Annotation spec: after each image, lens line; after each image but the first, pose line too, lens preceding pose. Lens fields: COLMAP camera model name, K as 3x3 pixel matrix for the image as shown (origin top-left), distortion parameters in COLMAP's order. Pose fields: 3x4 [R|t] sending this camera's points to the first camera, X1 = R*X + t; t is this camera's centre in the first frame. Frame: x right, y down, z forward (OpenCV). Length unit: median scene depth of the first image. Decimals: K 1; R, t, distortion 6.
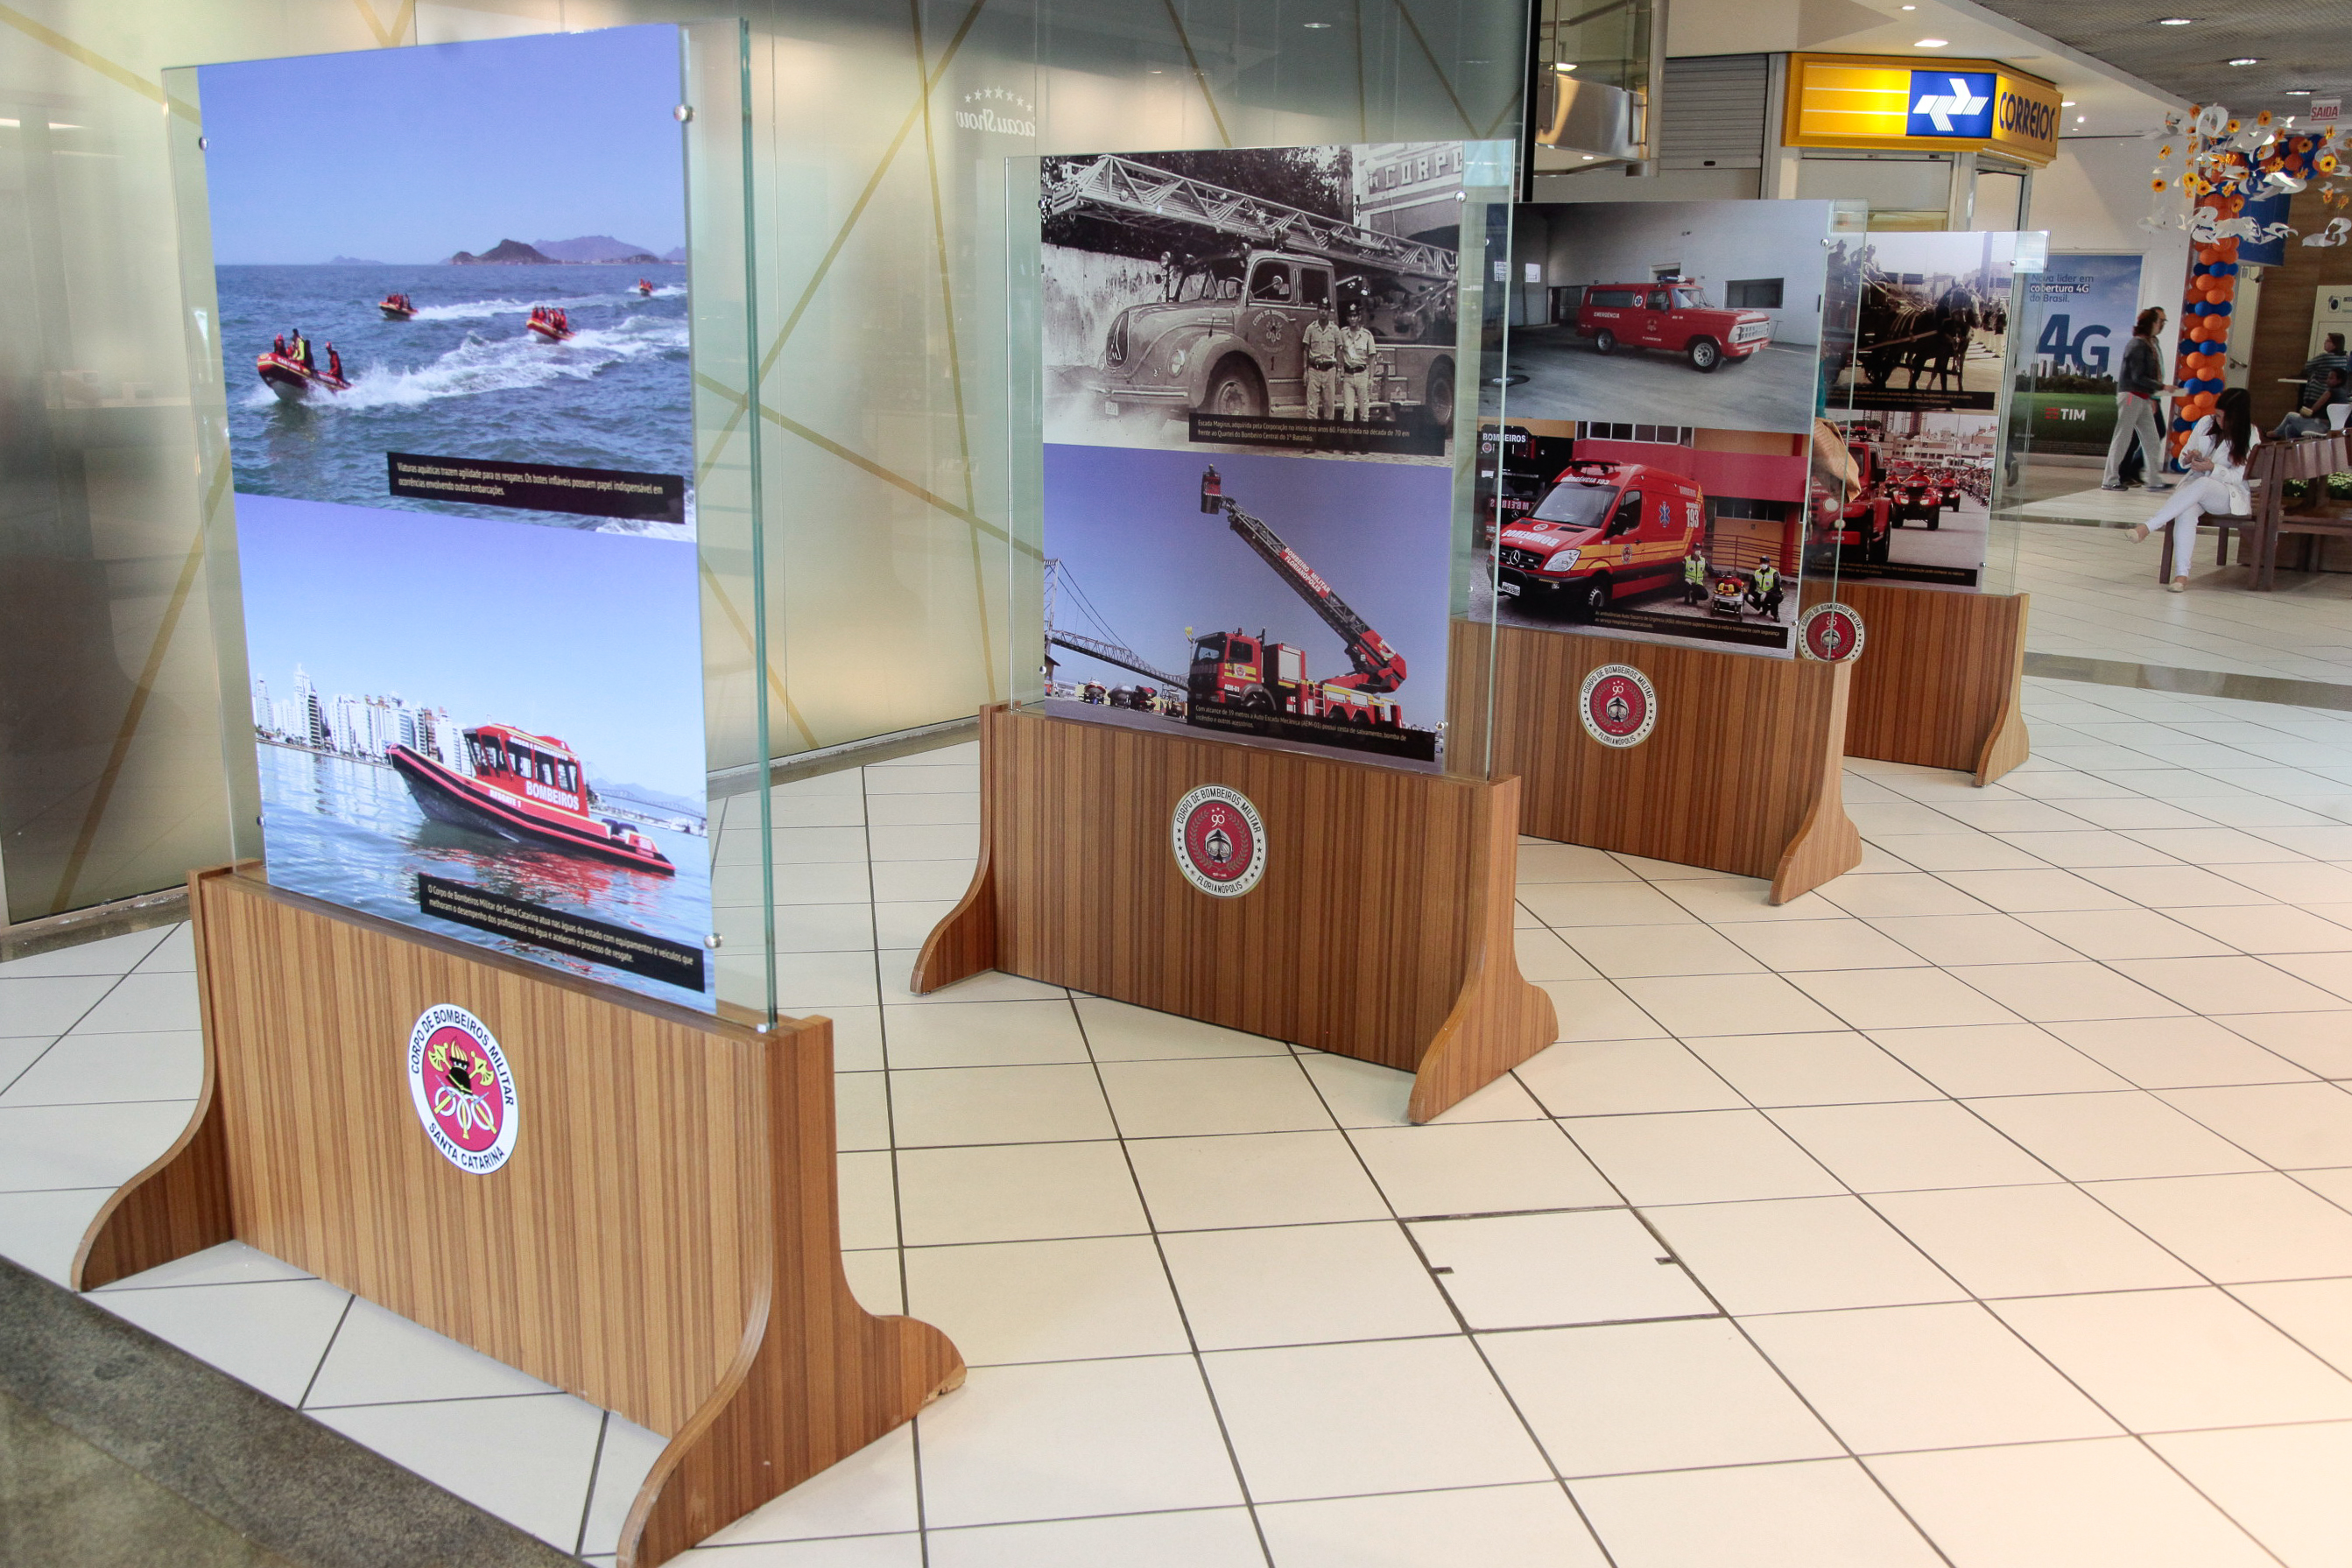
lens RADIAL K [[2115.2, 0, 1176.4], [0, 2115.2, 829.0], [0, 0, 1]] dist [-0.031755, 0.010924]
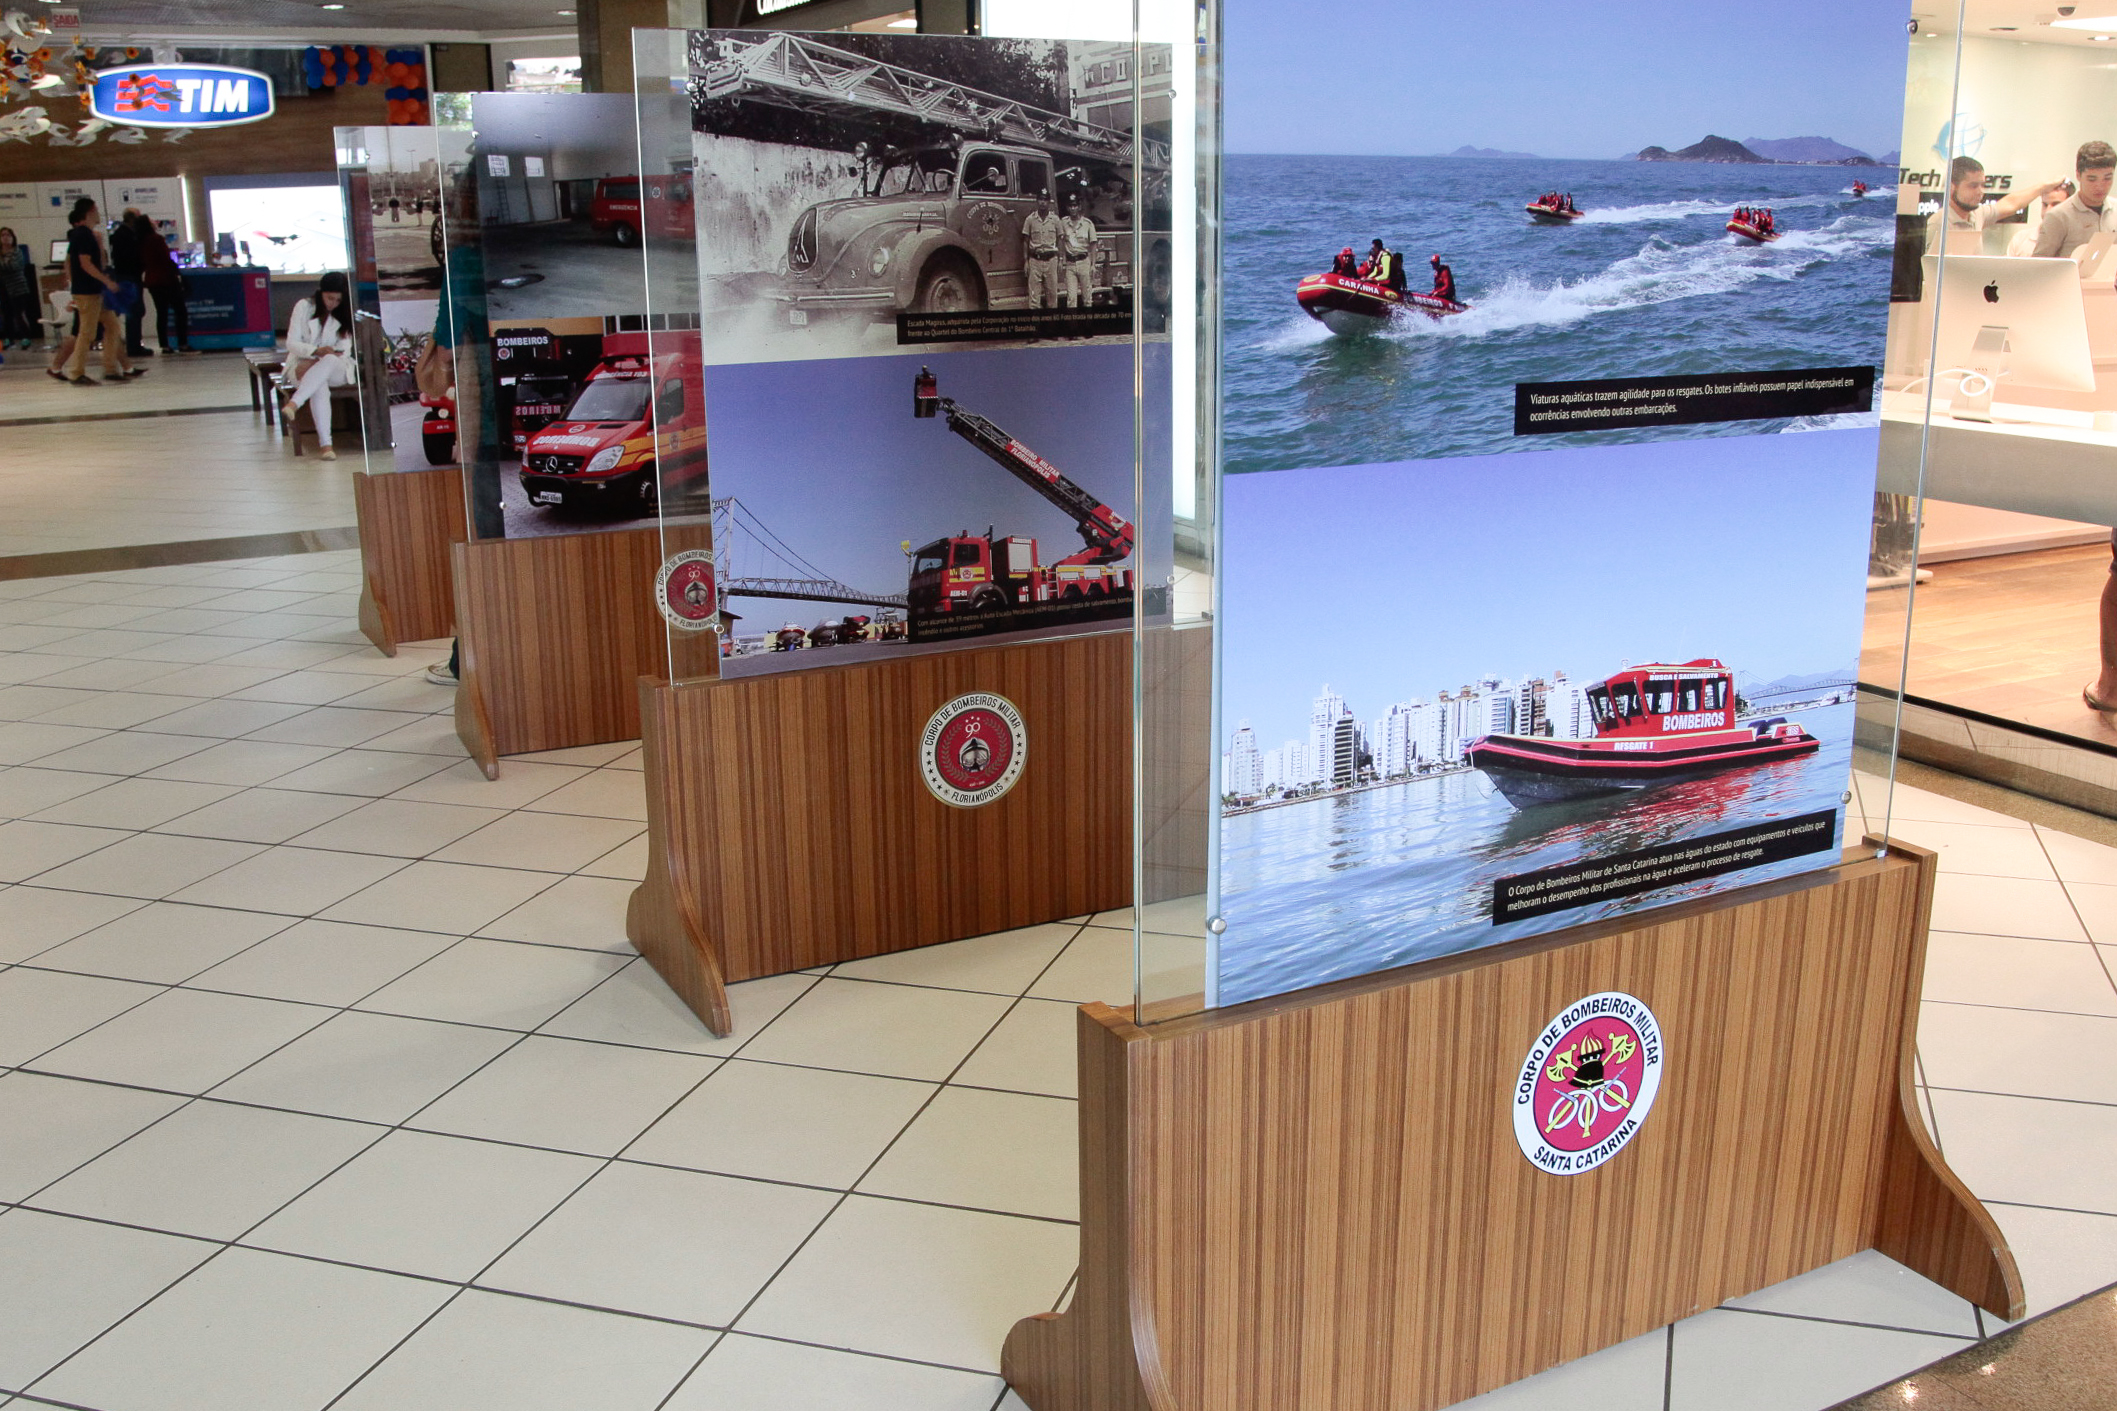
lens RADIAL K [[2021.2, 0, 1061.1], [0, 2021.2, 795.4], [0, 0, 1]] dist [-0.094597, 0.015219]
pose [[0.436201, -0.272586, 0.857570, -0.835811], [0.229828, 0.955155, 0.186702, -0.151490], [-0.870004, 0.115654, 0.479287, 0.566360]]
